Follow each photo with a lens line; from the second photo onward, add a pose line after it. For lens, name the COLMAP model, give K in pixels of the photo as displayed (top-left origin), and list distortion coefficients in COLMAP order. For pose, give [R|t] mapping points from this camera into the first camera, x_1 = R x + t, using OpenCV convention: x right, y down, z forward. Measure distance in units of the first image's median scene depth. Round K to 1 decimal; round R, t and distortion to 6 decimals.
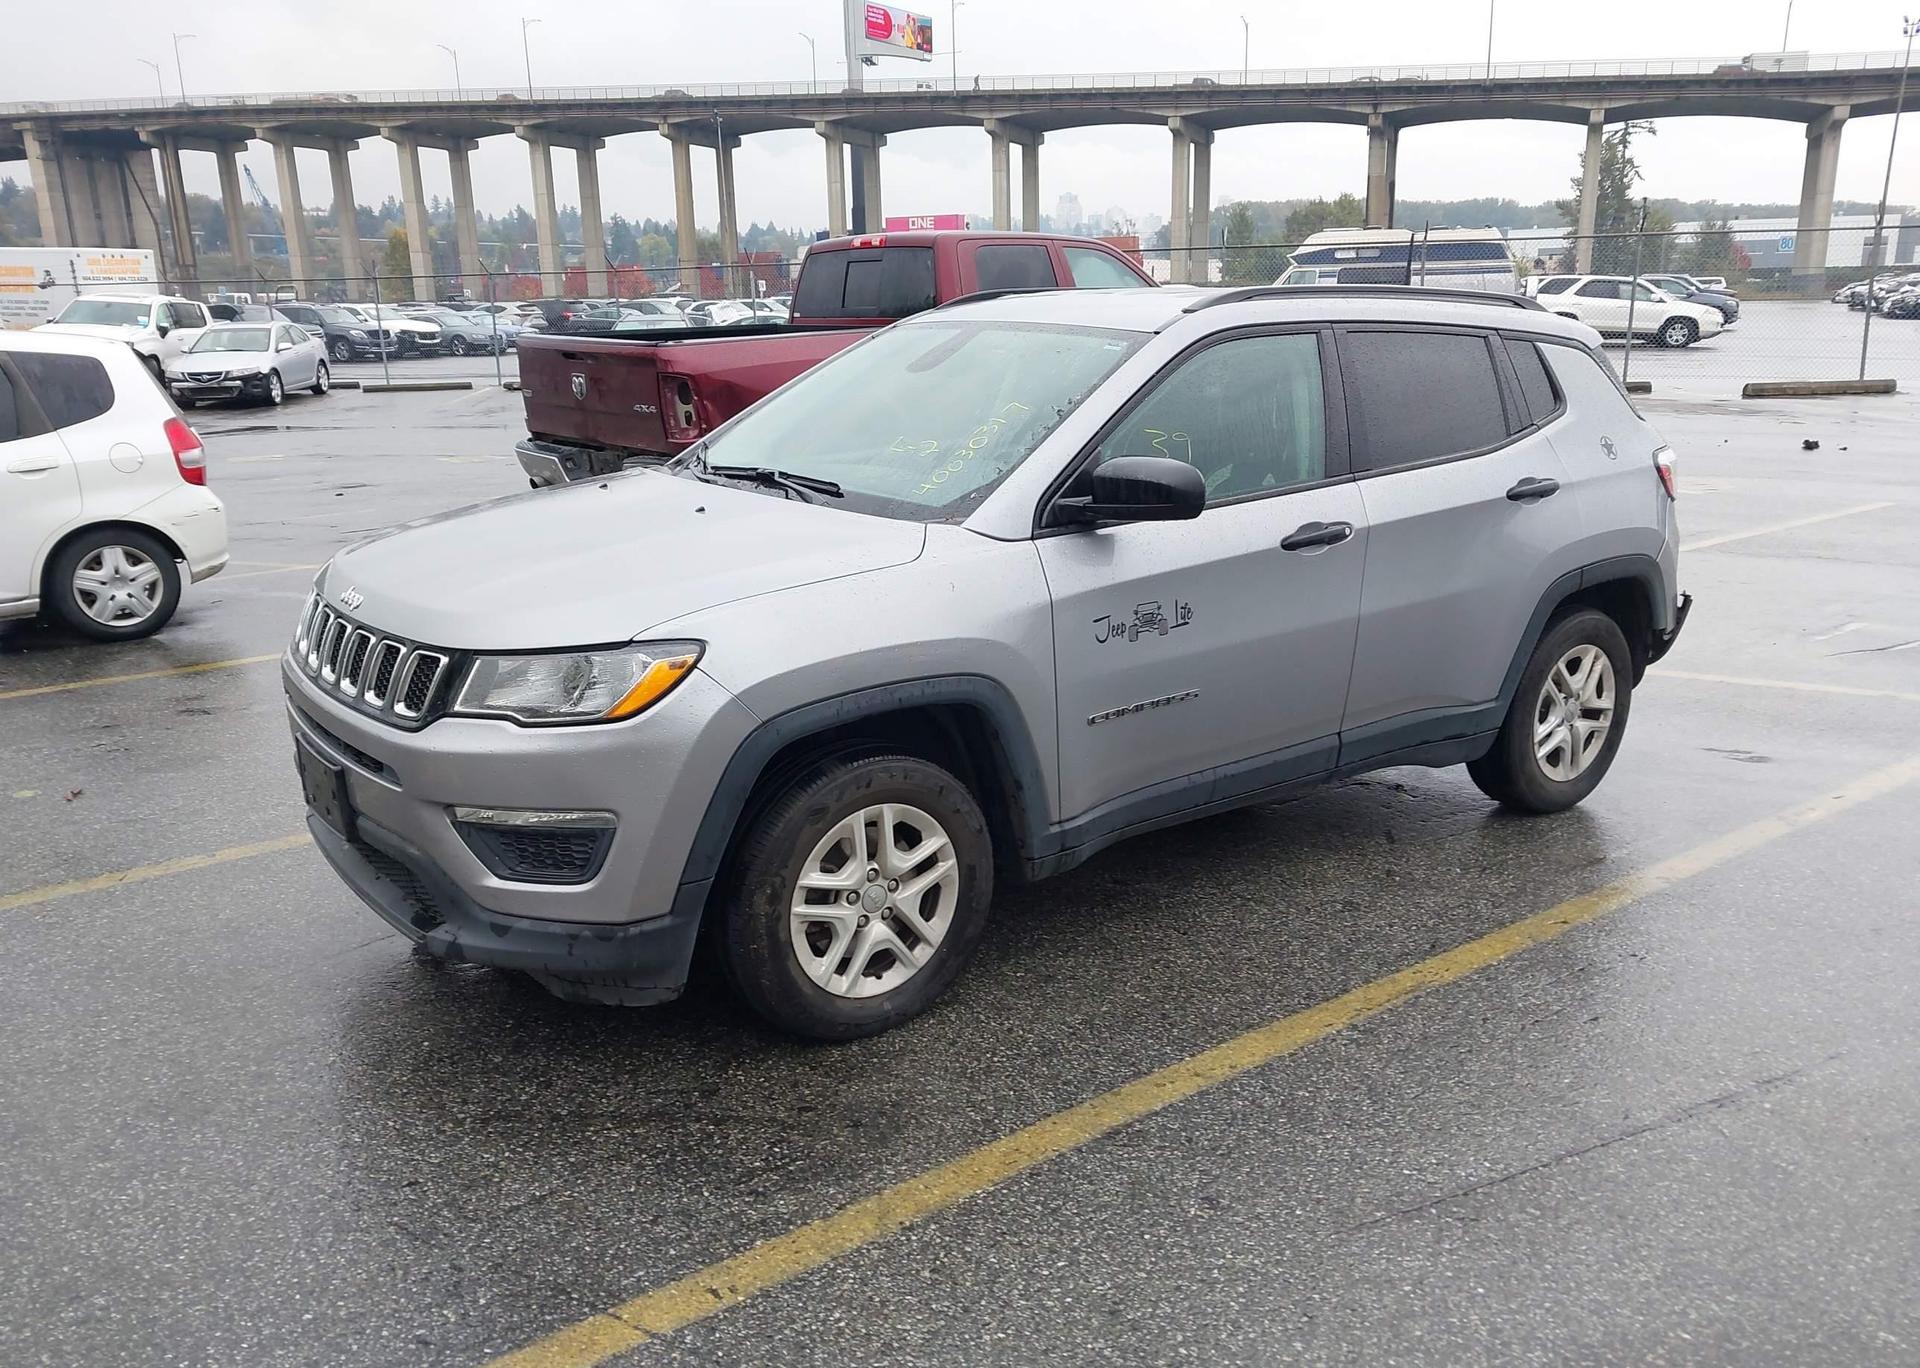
lens RADIAL K [[1561.0, 0, 932.0], [0, 1561.0, 683.3], [0, 0, 1]] dist [0.071883, -0.119120]
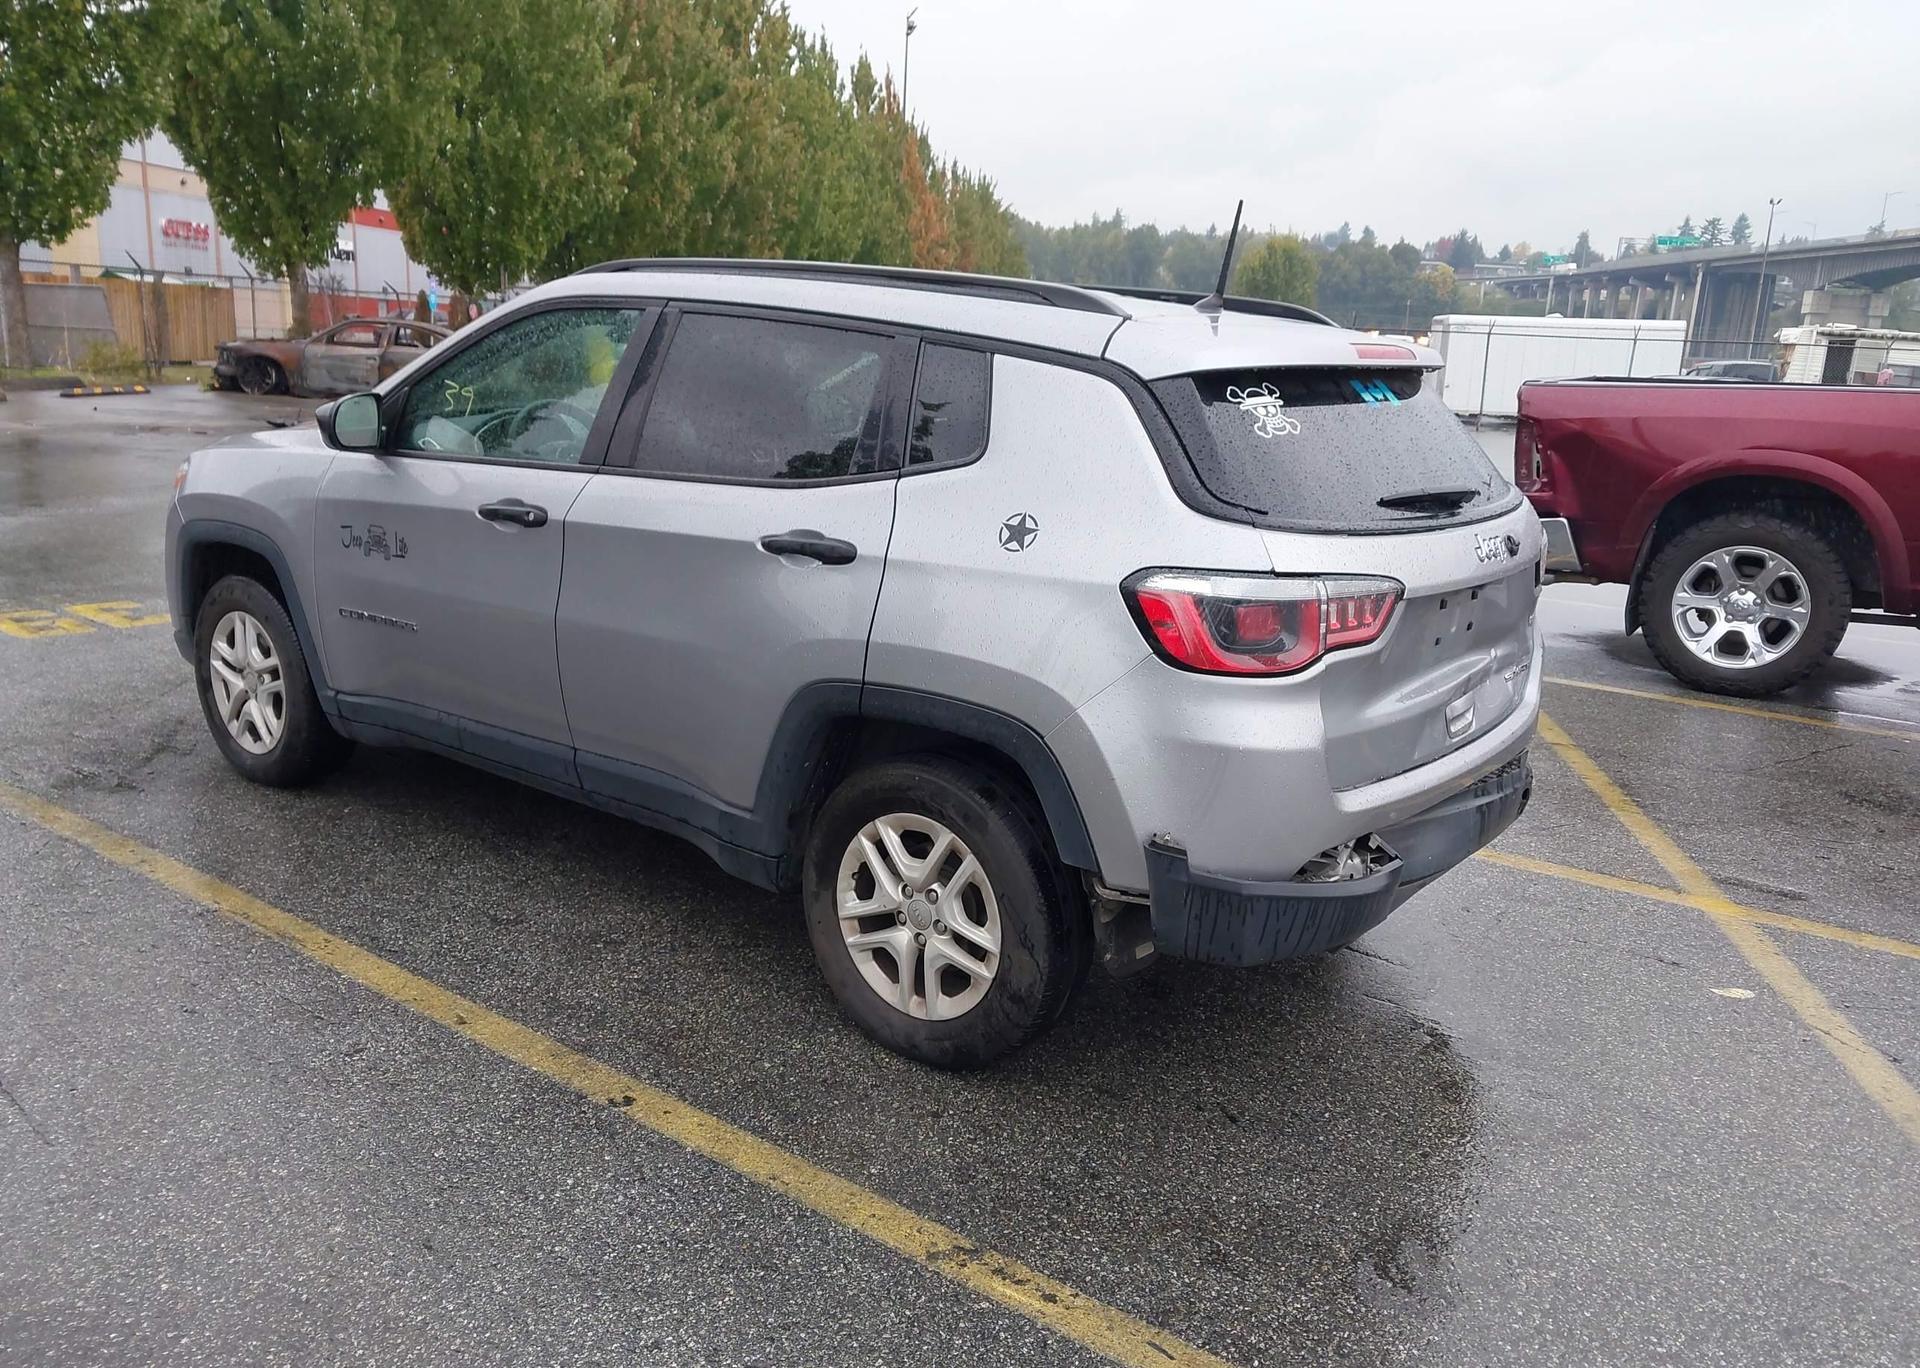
lens RADIAL K [[1558.5, 0, 933.7], [0, 1558.5, 691.5], [0, 0, 1]] dist [0.013474, 0.012888]
pose [[0.256804, 0.242397, -0.935572, 0.890332], [-0.282272, 0.944640, 0.167266, -0.161874], [0.924324, 0.221131, 0.311009, 0.703377]]
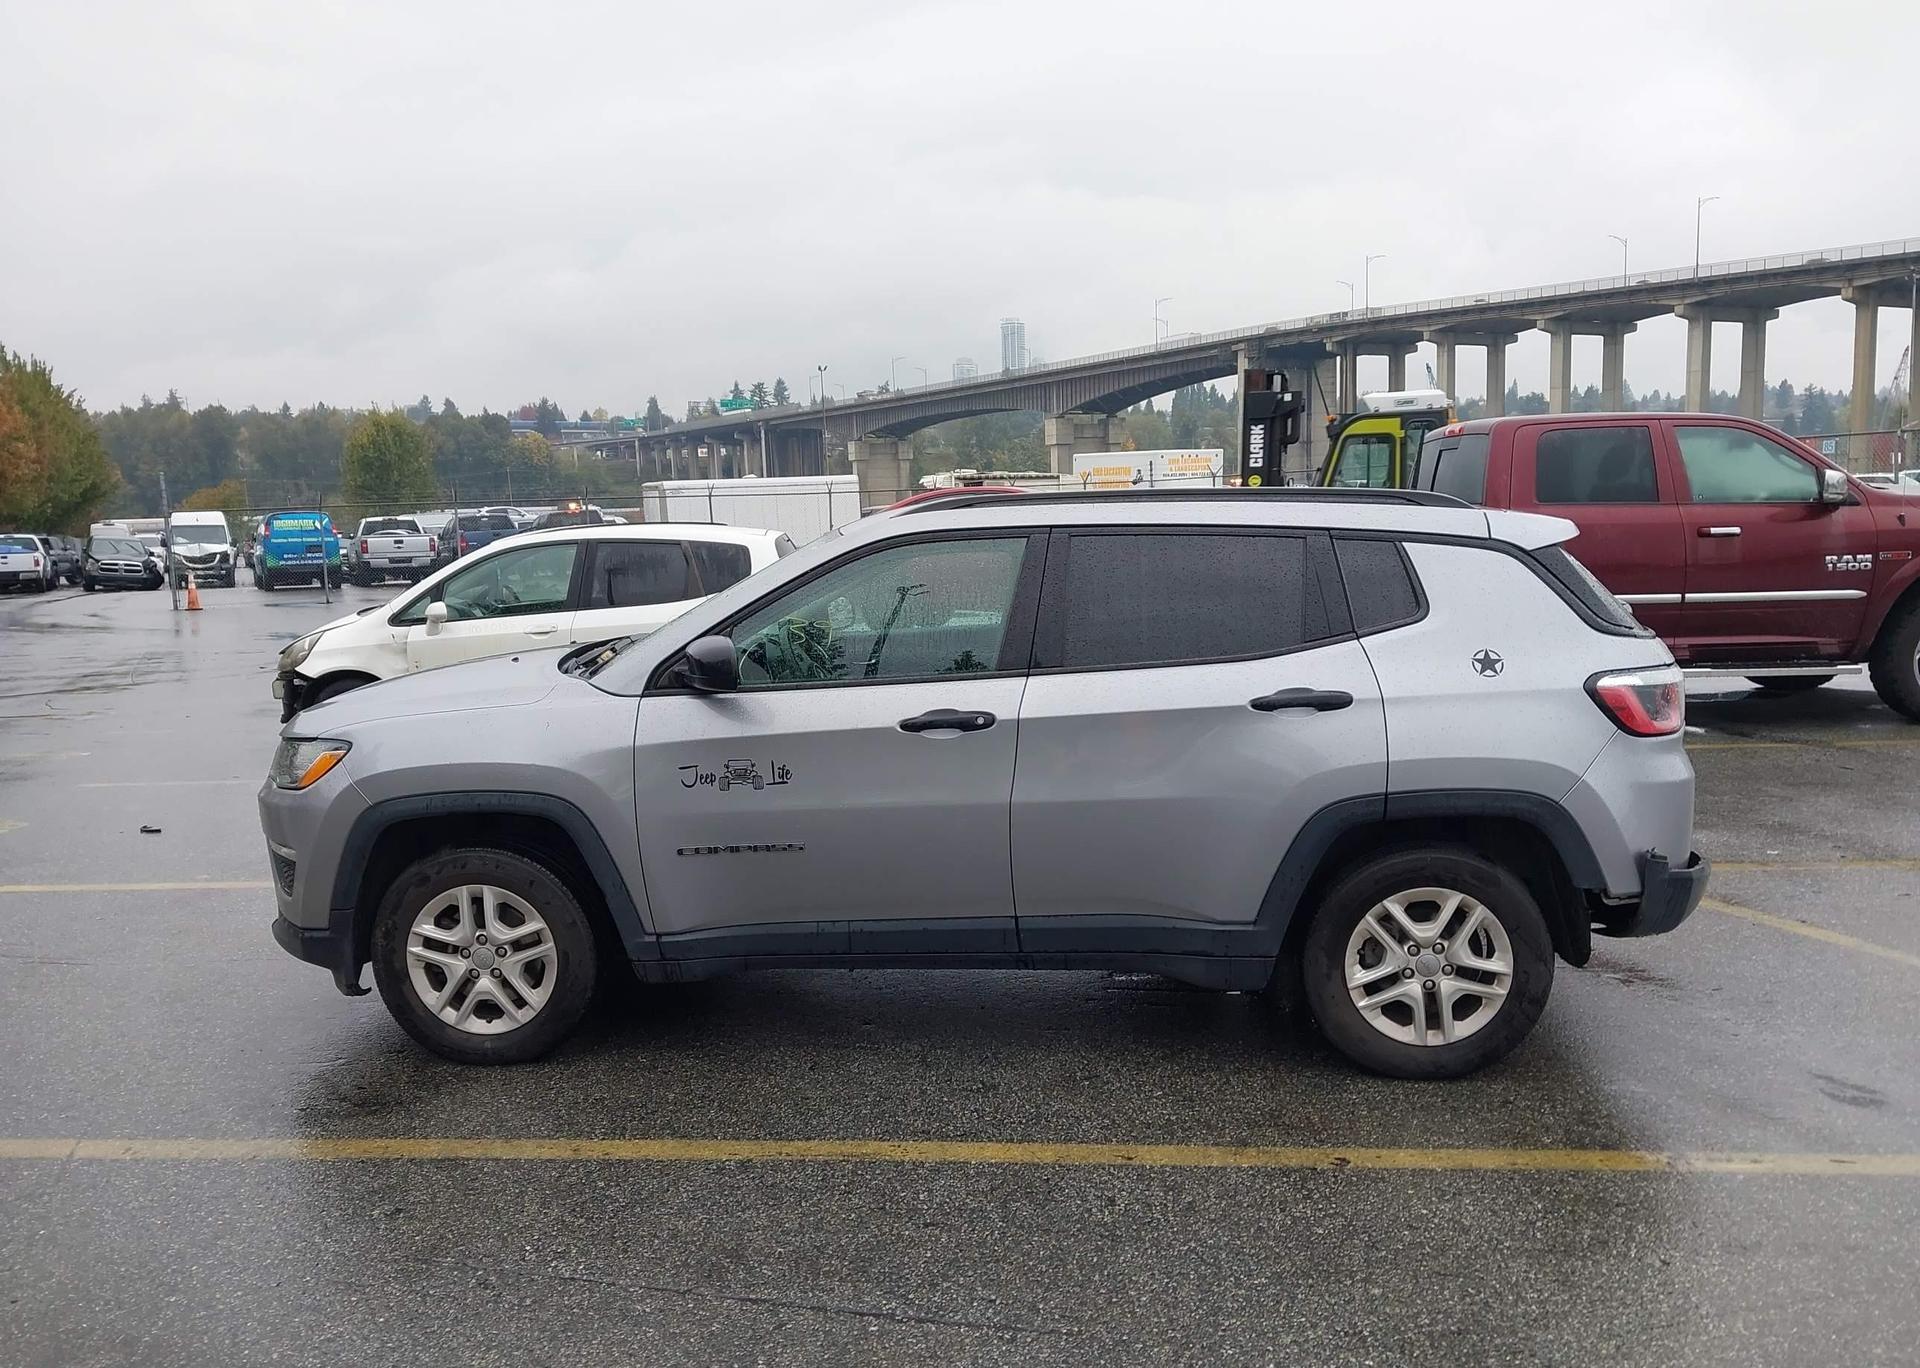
lens RADIAL K [[1561.0, 0, 932.0], [0, 1561.0, 683.3], [0, 0, 1]] dist [0.071883, -0.119120]
pose [[0.741633, 0.066437, -0.667508, 0.688435], [-0.140888, 0.988315, -0.058167, -0.040959], [0.655844, 0.137183, 0.742327, 0.148202]]
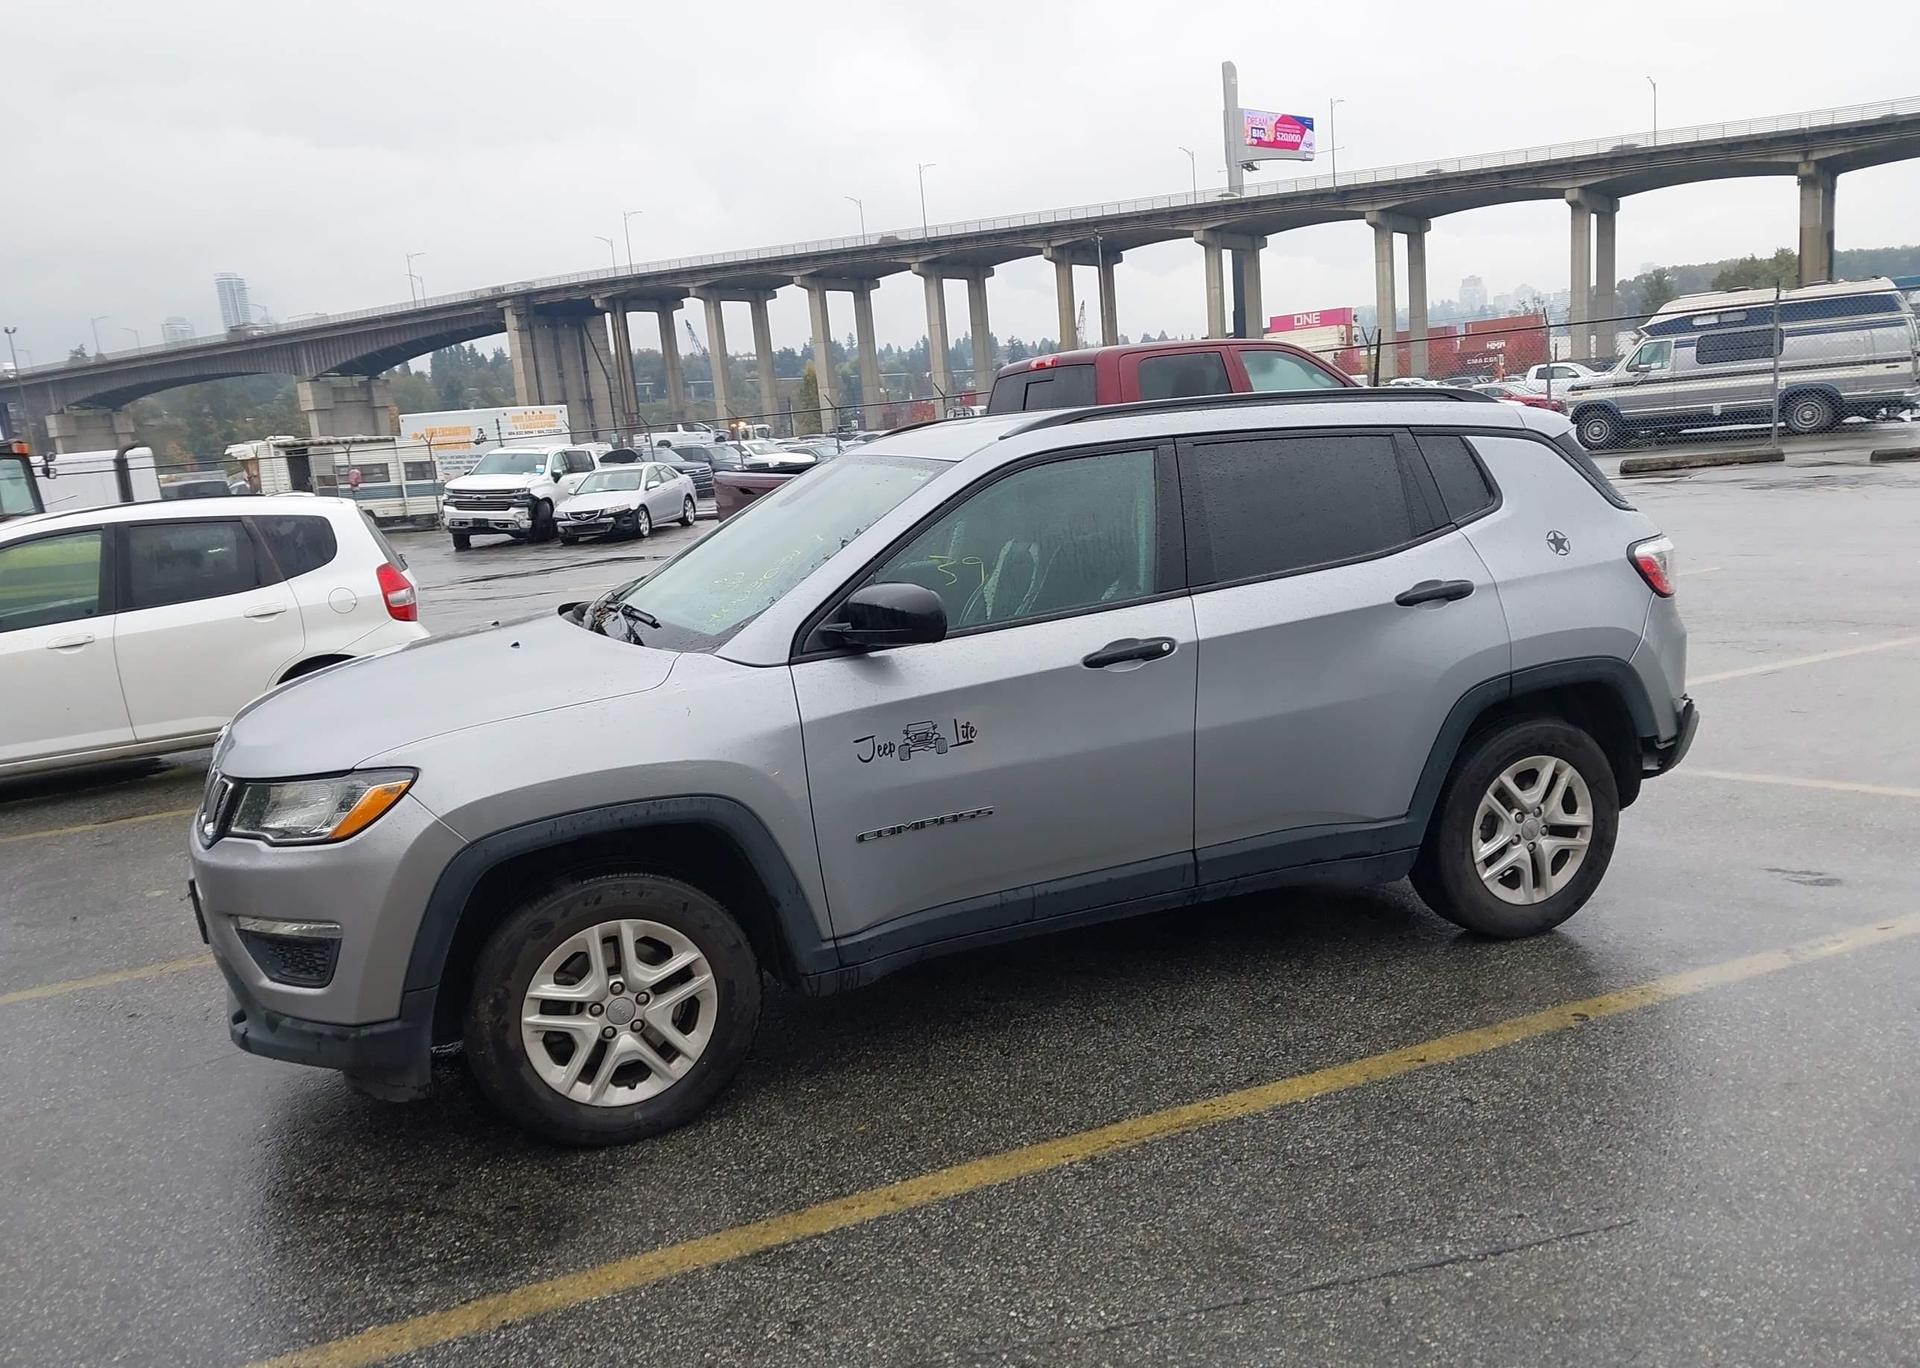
lens RADIAL K [[1558.5, 0, 933.7], [0, 1558.5, 691.5], [0, 0, 1]] dist [0.013474, 0.012888]
pose [[0.964203, -0.019942, -0.264414, 0.280410], [0.004256, 0.998204, -0.059763, -0.007911], [0.265131, 0.056498, 0.962556, 0.020643]]
